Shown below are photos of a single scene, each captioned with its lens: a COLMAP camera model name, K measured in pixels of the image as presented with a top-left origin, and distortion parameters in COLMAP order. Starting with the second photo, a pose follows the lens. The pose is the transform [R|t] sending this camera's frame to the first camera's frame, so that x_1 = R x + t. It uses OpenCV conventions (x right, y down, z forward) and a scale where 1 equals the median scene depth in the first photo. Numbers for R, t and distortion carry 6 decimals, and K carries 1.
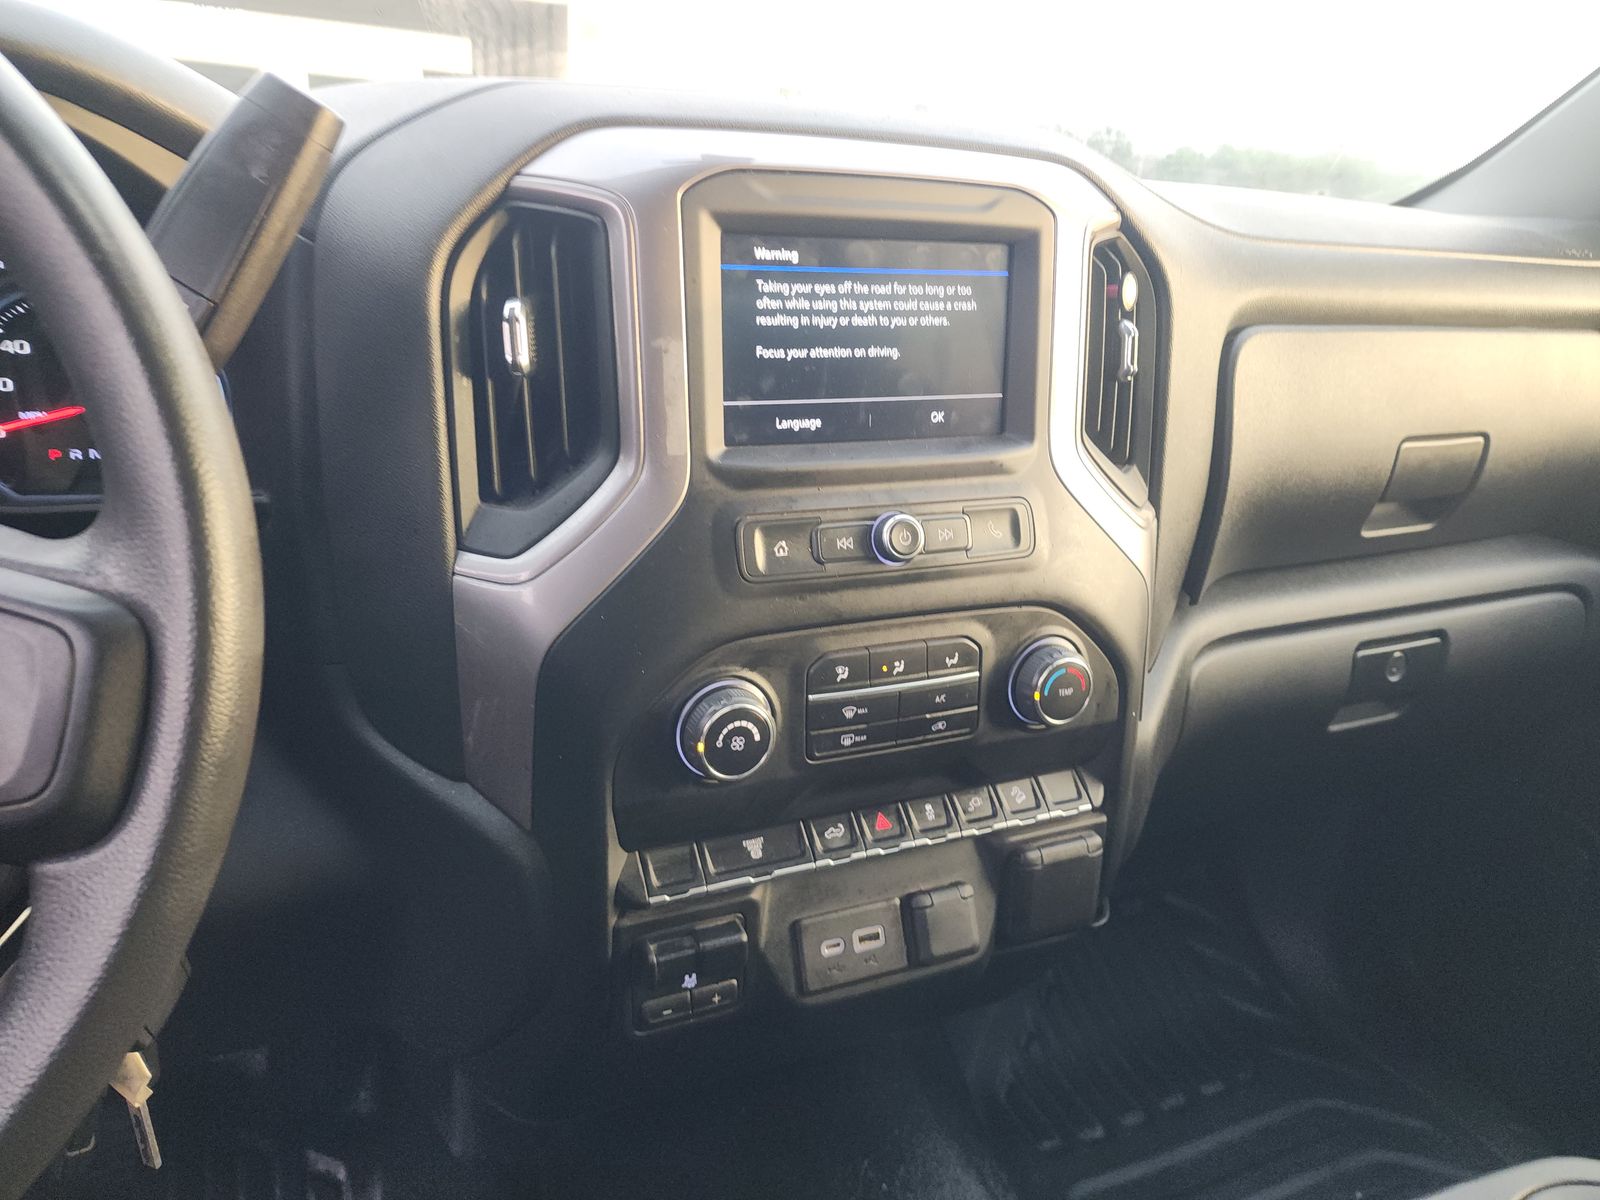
lens RADIAL K [[1081.2, 0, 800.0], [0, 1081.2, 600.0], [0, 0, 1]] dist [0.003121, -0.000009]
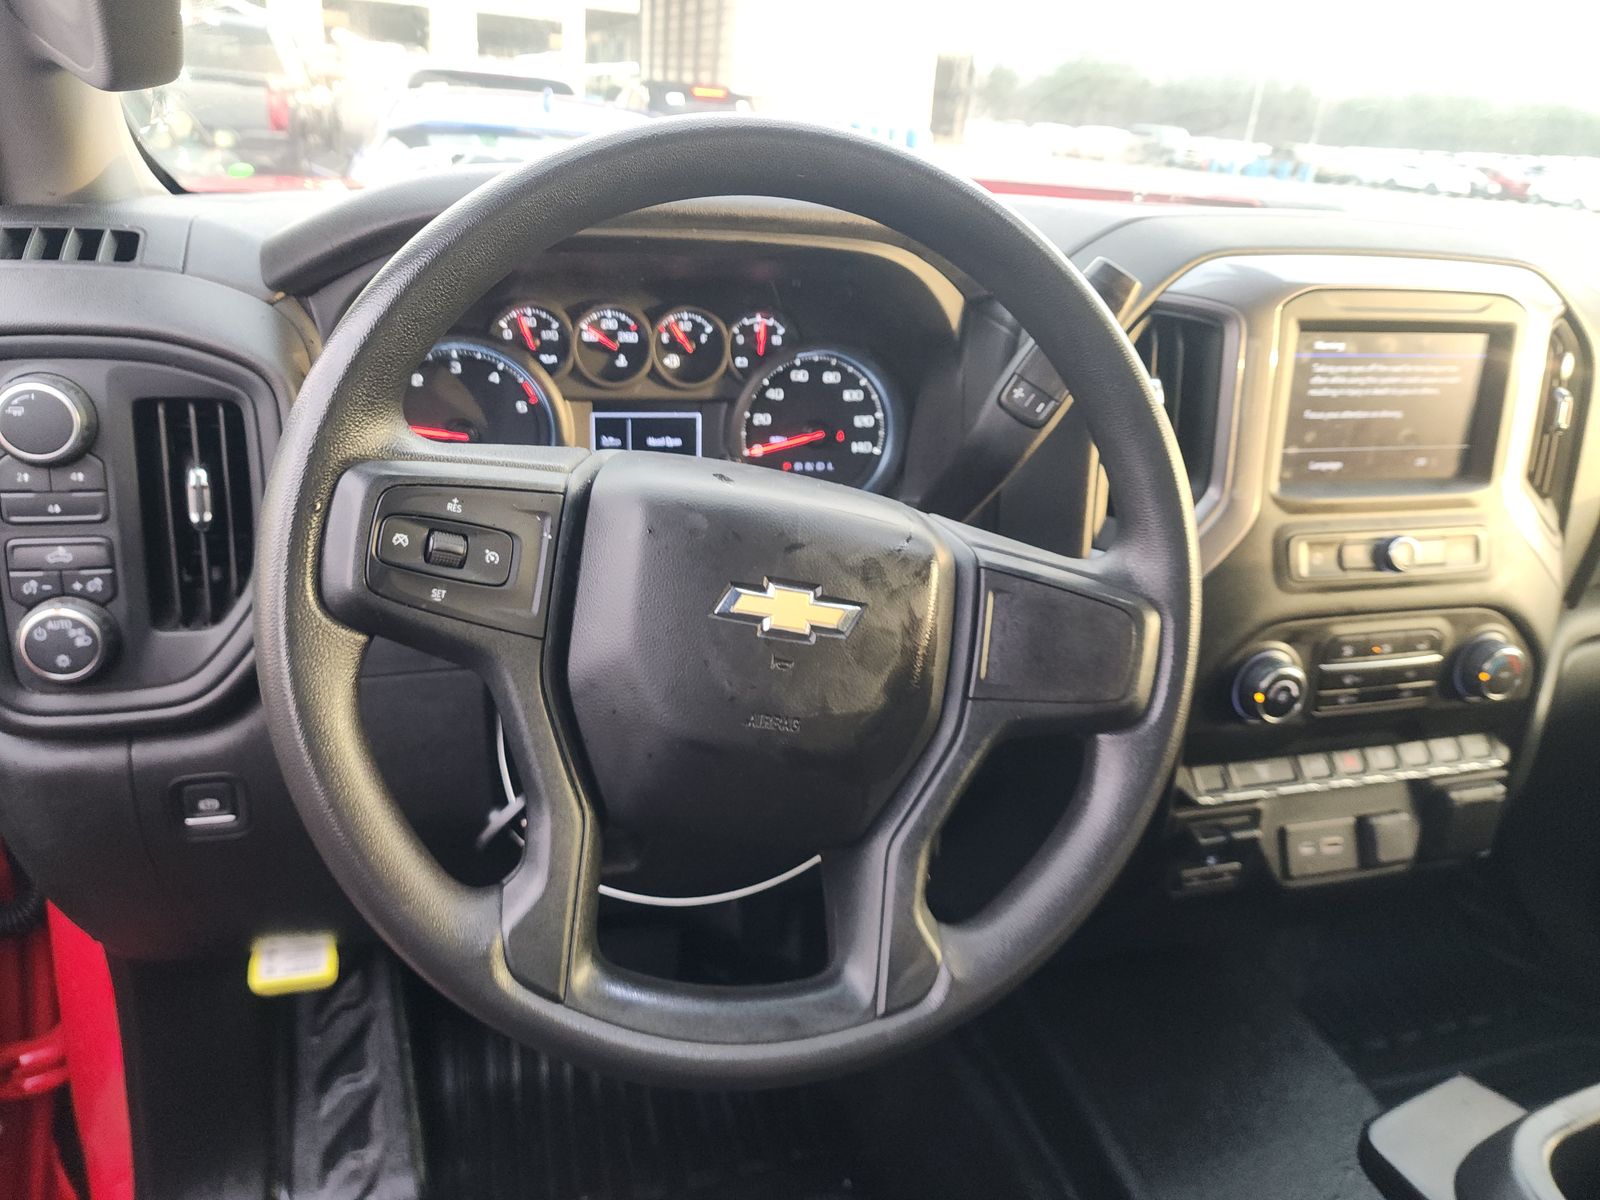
lens RADIAL K [[1060.7, 0, 800.0], [0, 1060.7, 600.0], [0, 0, 1]] dist [-0.062095, -0.001415]
pose [[0.981669, 0.063711, -0.179627, -0.388702], [-0.053779, 0.996771, 0.059631, -0.035999], [0.182847, -0.048878, 0.981926, -0.400206]]
